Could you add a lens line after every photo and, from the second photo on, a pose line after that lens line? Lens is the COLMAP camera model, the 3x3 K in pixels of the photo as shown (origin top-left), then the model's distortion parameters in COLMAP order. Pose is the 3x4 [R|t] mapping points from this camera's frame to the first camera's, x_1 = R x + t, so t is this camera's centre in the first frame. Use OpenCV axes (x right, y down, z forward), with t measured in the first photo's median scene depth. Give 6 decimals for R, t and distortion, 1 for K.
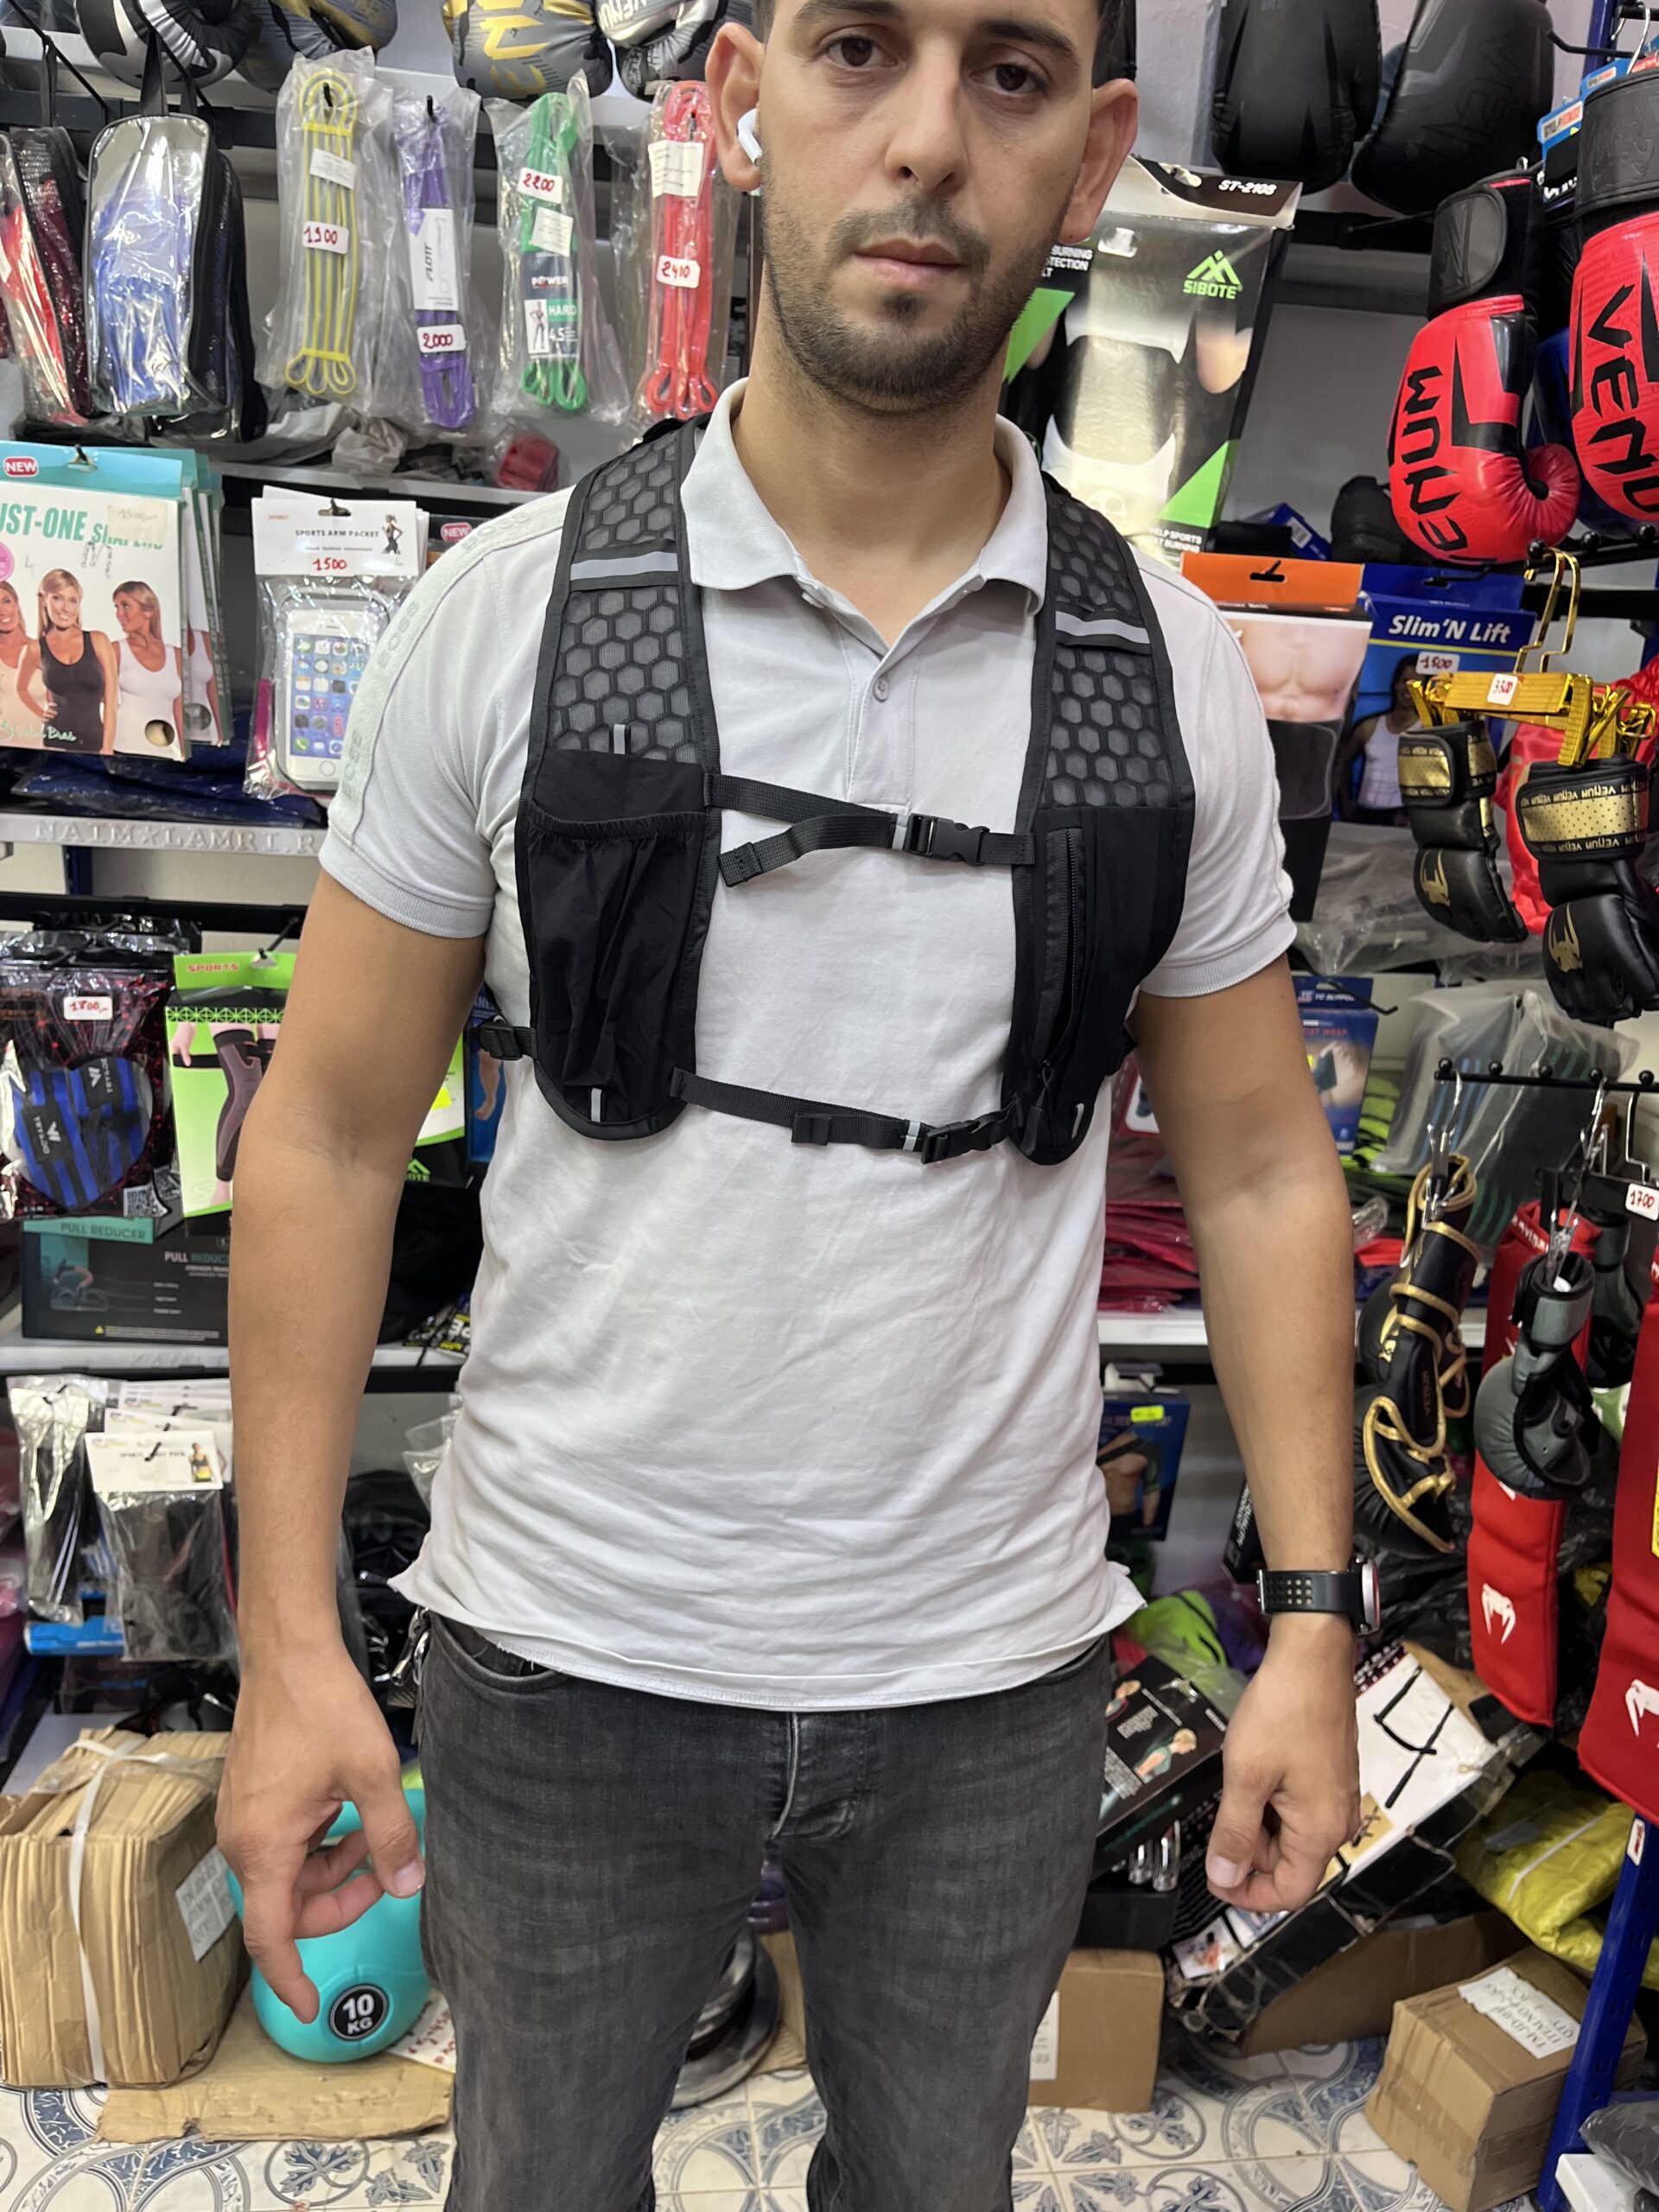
lens RADIAL K [[1689.6, 0, 819.4], [0, 1689.6, 1111.5], [0, 0, 1]] dist [0.068349, -0.099018]
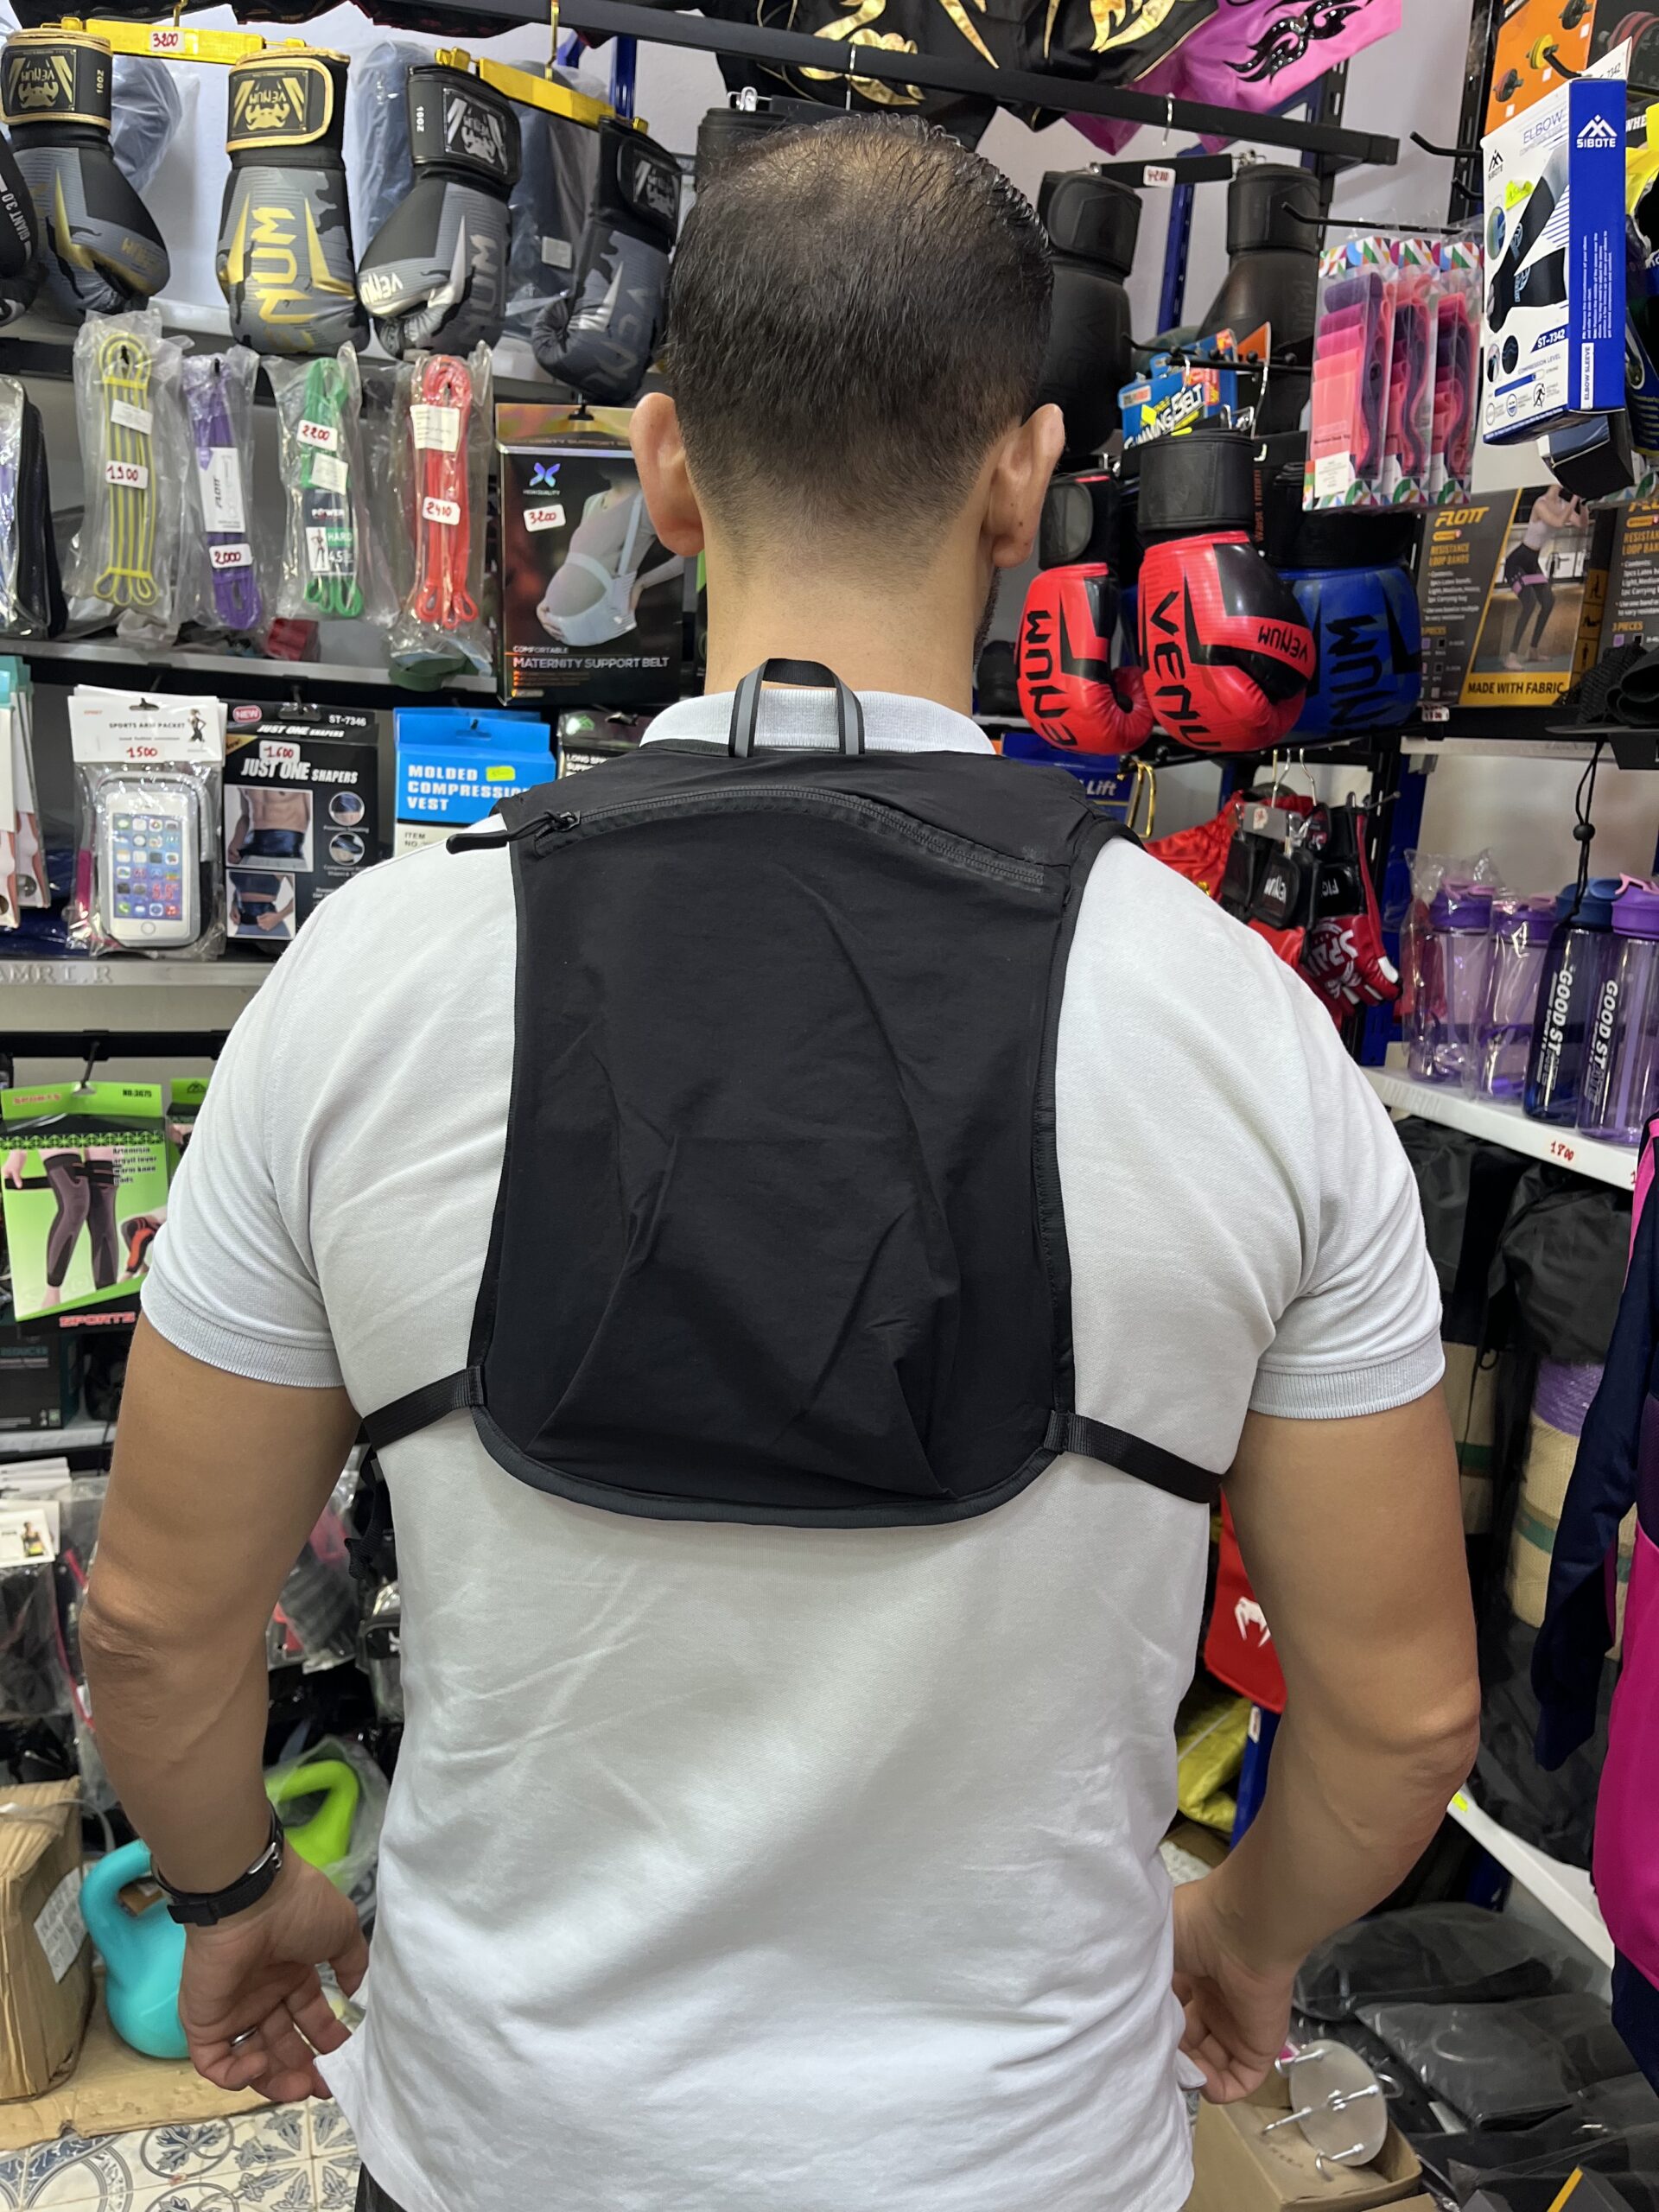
lens RADIAL K [[1689.6, 0, 817.3], [0, 1689.6, 1115.1], [0, 0, 1]] dist [0.068349, -0.099018]
pose [[0.982412, -0.050082, 0.179885, -0.057866], [0.049786, 0.998741, 0.006160, -0.059751], [-0.179967, 0.002905, 0.983668, -0.218715]]
